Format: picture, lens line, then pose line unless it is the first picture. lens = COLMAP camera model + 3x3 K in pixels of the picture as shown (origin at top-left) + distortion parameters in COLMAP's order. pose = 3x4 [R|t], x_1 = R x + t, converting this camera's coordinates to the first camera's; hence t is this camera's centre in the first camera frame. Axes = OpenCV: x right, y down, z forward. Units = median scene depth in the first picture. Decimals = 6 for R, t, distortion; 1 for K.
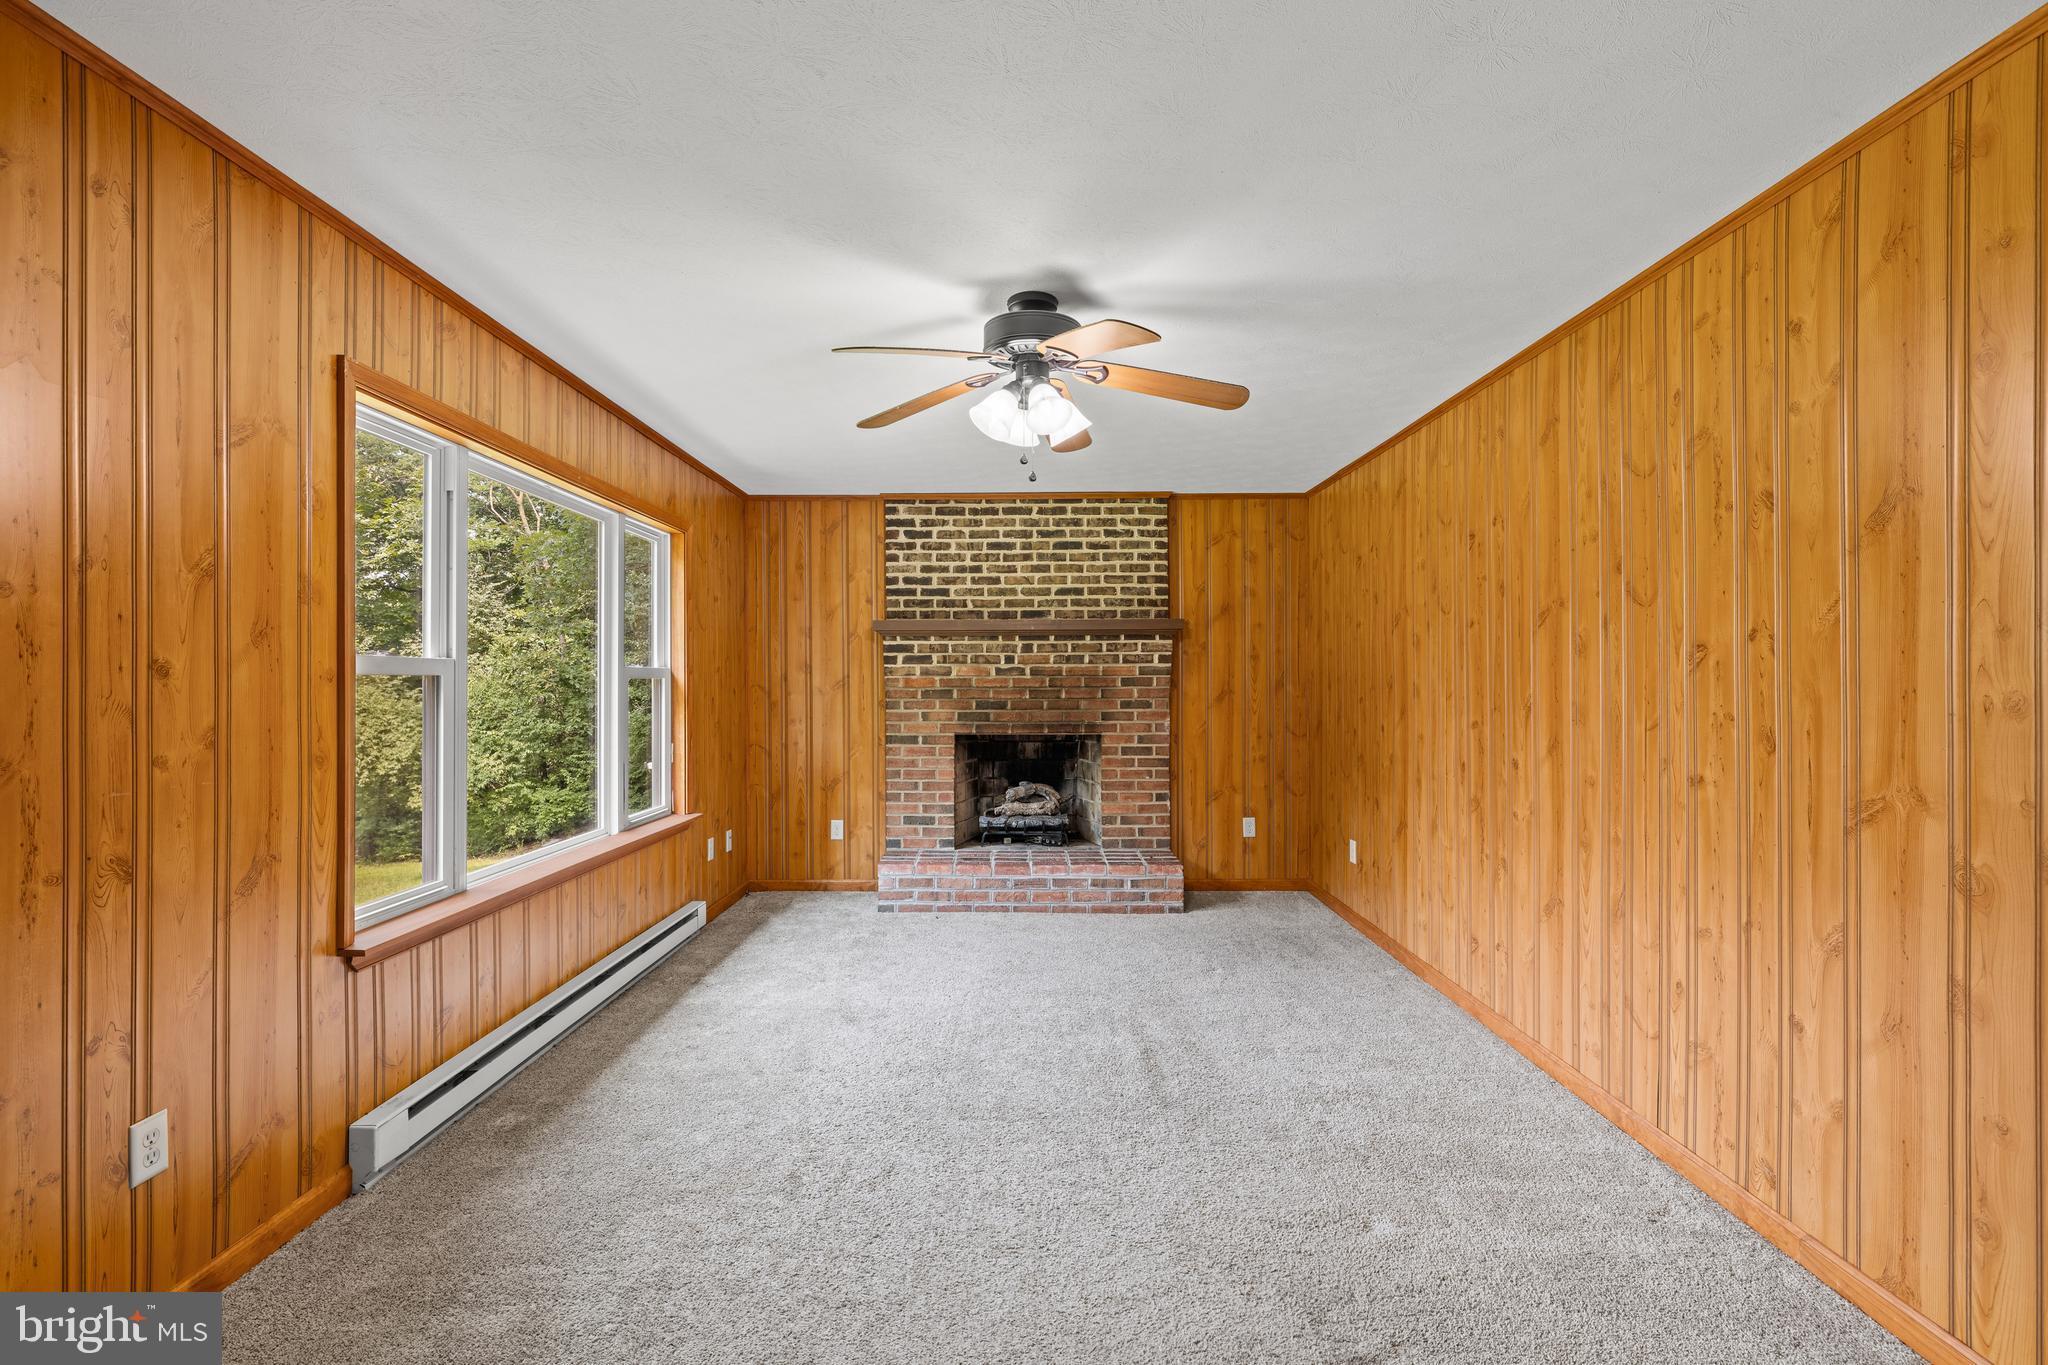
lens RADIAL K [[934.9, 0, 1026.5], [0, 934.9, 677.9], [0, 0, 1]] dist [-0.002141, 0.000588]
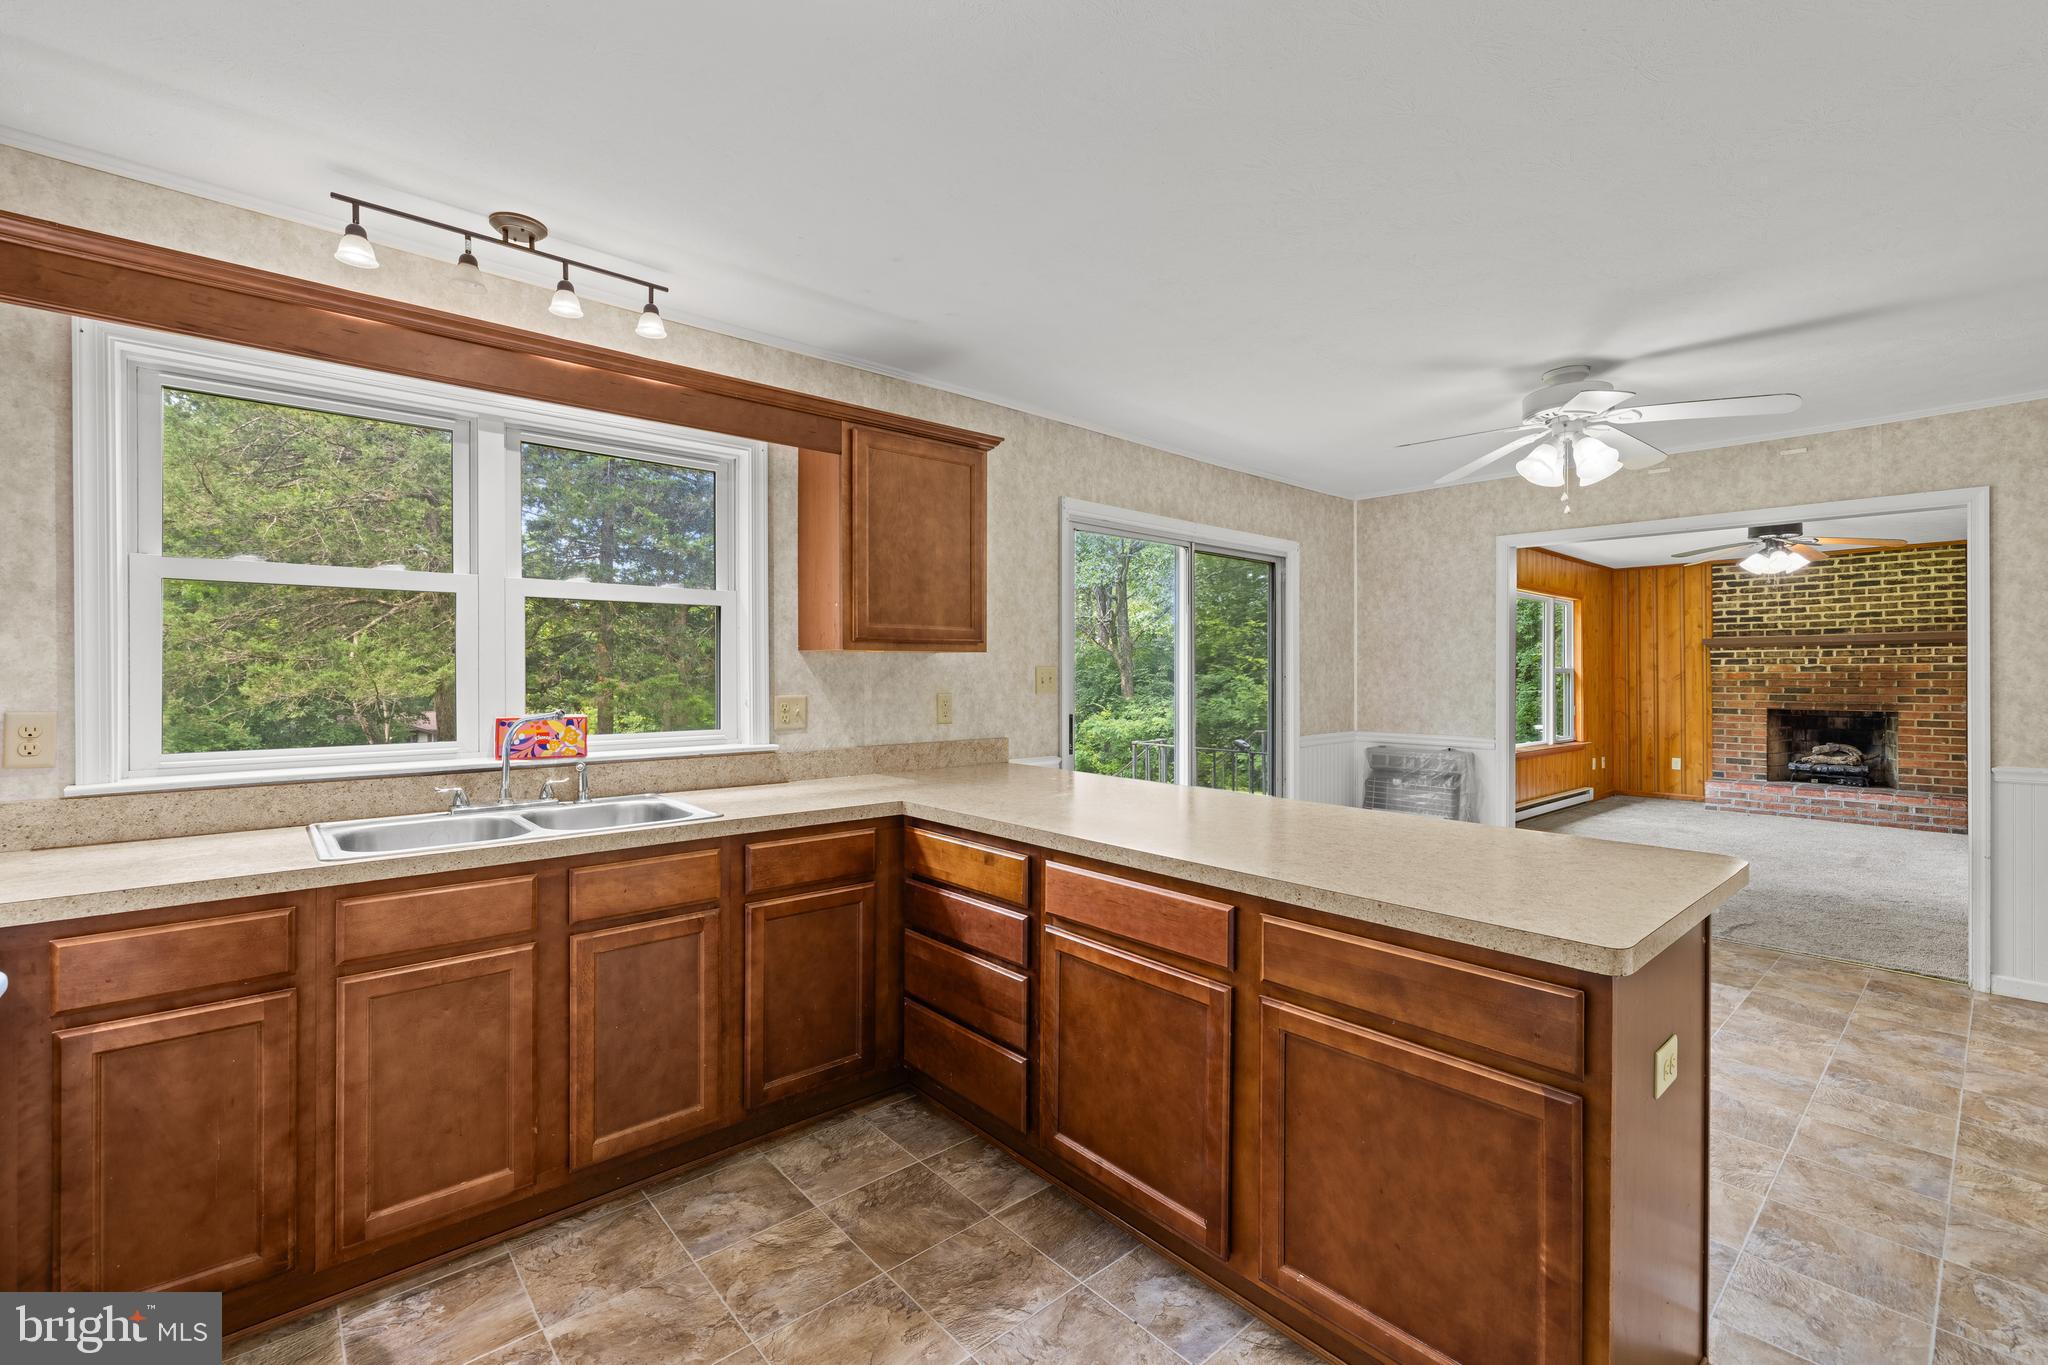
lens RADIAL K [[871.4, 0, 1025.8], [0, 871.4, 673.9], [0, 0, 1]] dist [0.000166, 0.000016]
pose [[0.663475, 0.000037, -0.748199, 0.196548], [-0.000367, 1.000000, -0.000276, 0.002345], [0.748198, 0.000458, 0.663475, -0.927790]]
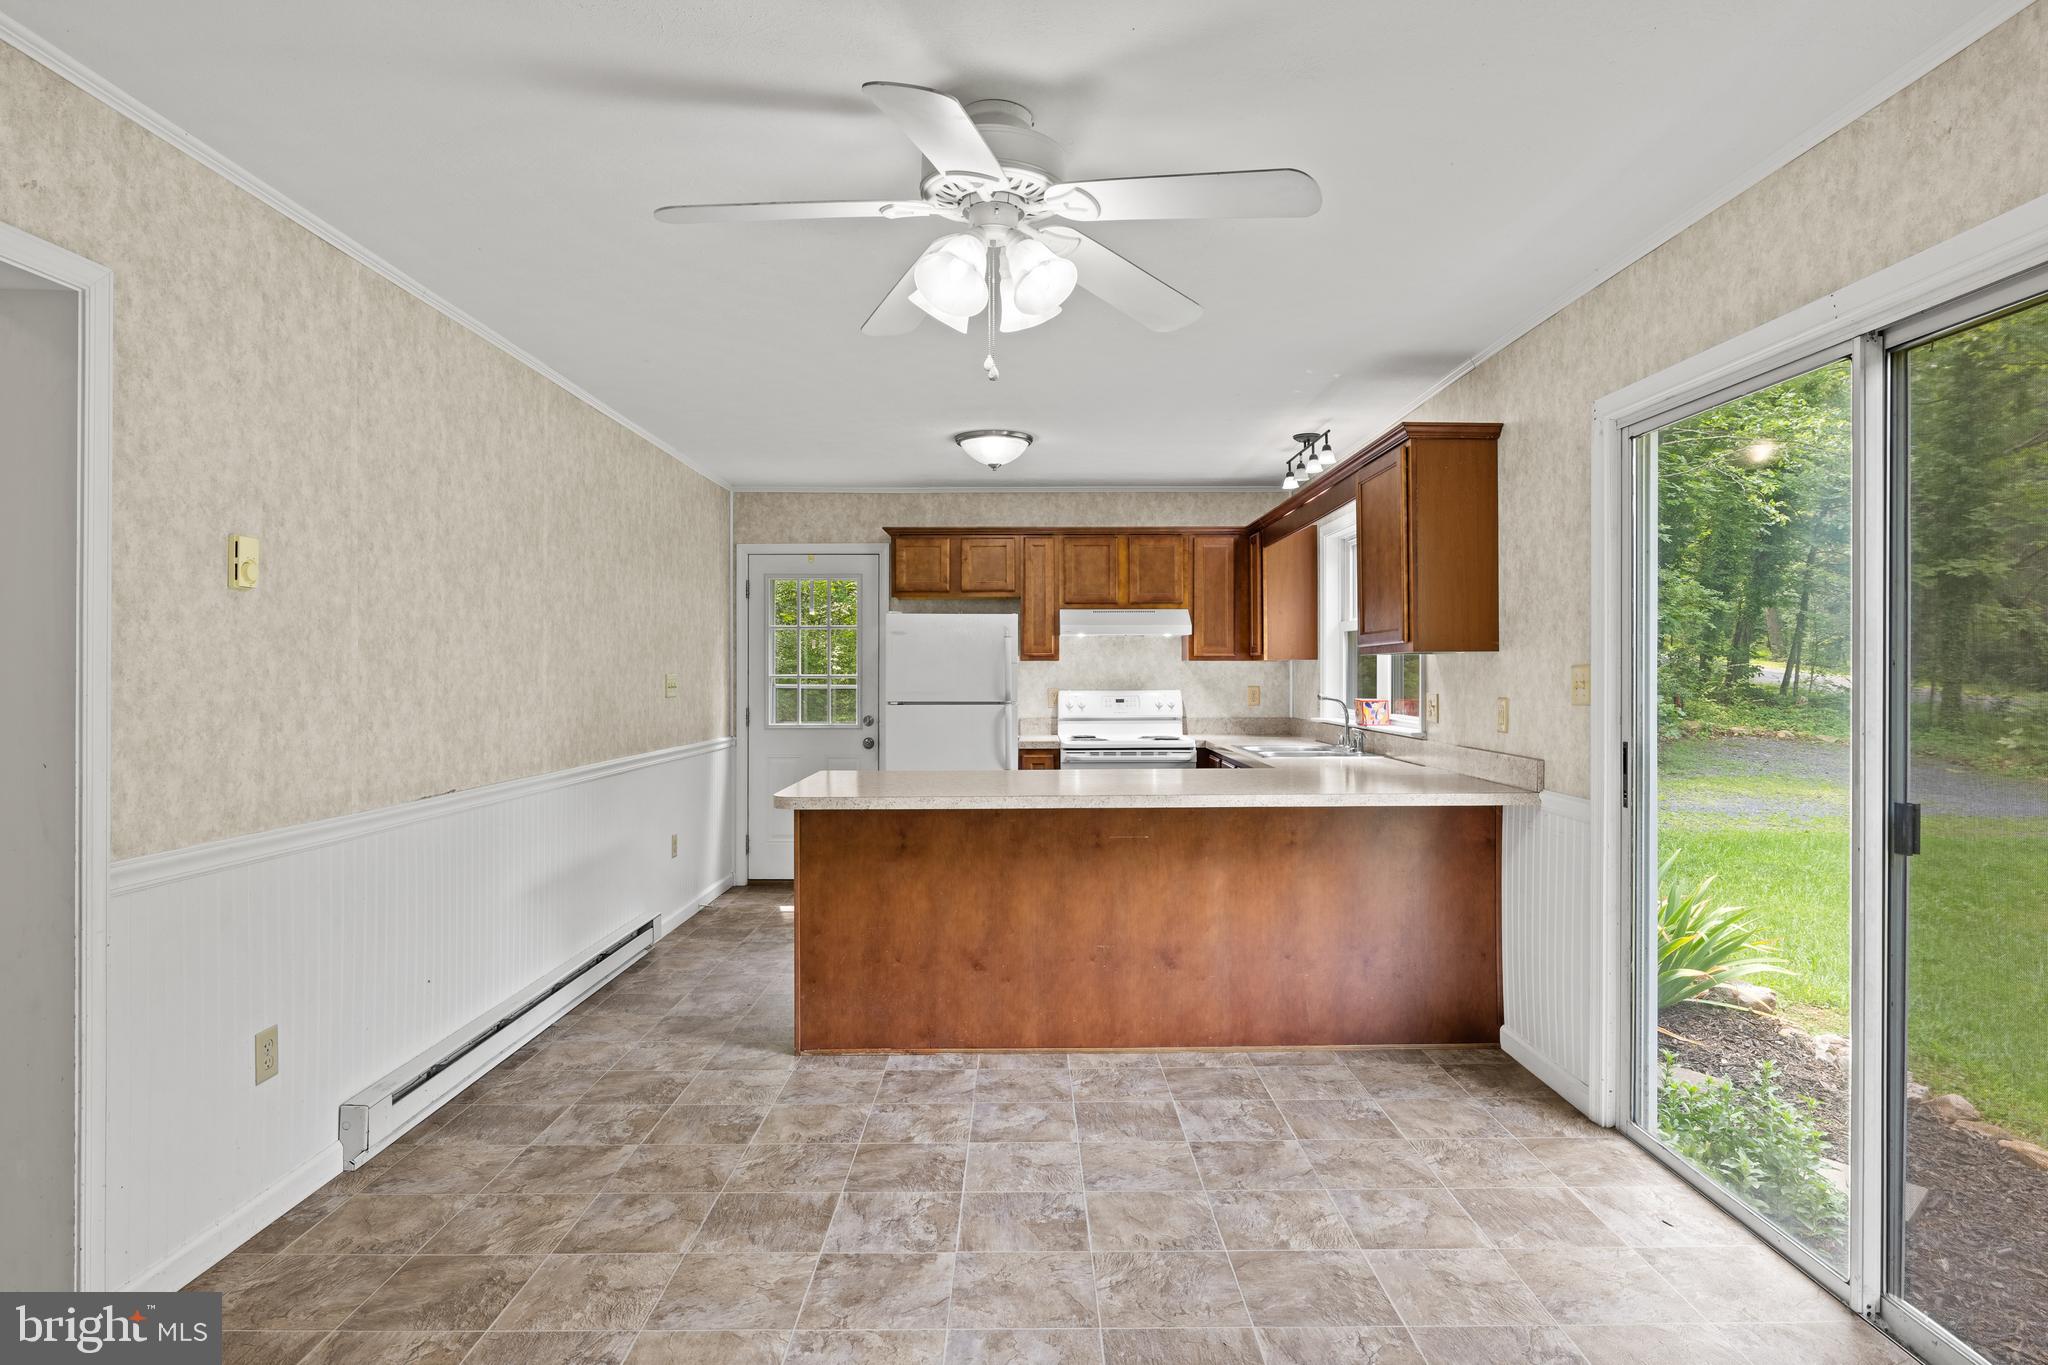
lens RADIAL K [[1136.4, 0, 1032.2], [0, 1136.4, 671.8], [0, 0, 1]] dist [-0.000106, 0.000979]
pose [[-0.999940, -0.001126, -0.010881, -0.008348], [-0.001139, 0.999999, 0.001197, -0.000372], [0.010879, 0.001209, -0.999940, 0.138417]]
